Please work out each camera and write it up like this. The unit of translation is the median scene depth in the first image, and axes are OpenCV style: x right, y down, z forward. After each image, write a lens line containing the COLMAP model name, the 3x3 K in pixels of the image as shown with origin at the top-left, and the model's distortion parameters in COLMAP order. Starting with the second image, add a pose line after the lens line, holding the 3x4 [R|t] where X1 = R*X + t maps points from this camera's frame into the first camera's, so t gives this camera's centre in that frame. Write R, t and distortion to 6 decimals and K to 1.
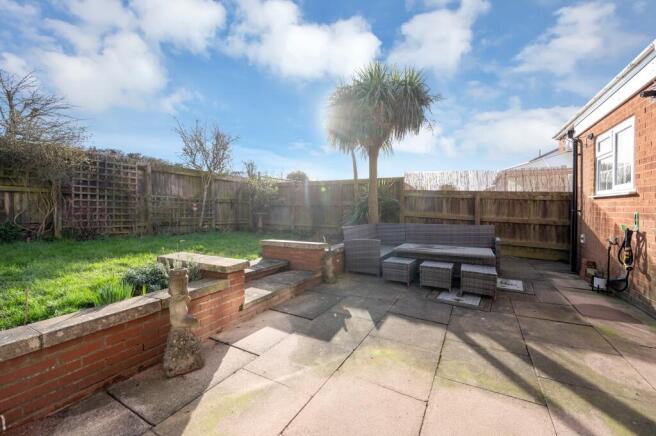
lens RADIAL K [[268.4, 0, 330.4], [0, 268.4, 206.2], [0, 0, 1]] dist [0.003302, 0.000125]
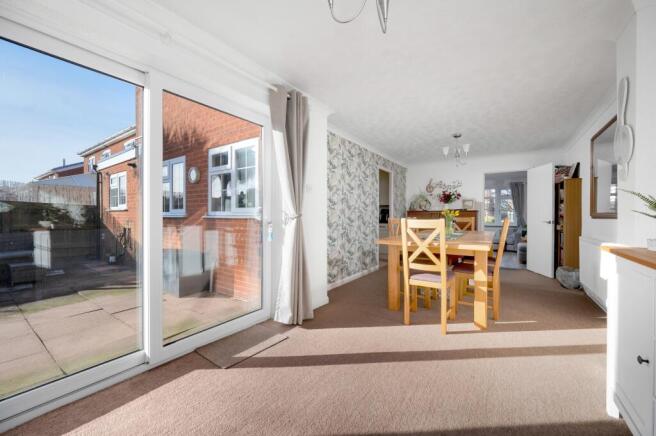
lens RADIAL K [[258.5, 0, 330.4], [0, 258.5, 215.5], [0, 0, 1]] dist [-0.010408, 0.000305]
pose [[0.097425, -0.010307, 0.995190, -0.525949], [0.003202, 0.999944, 0.010043, -0.015154], [-0.995238, 0.002208, 0.097452, -0.580543]]
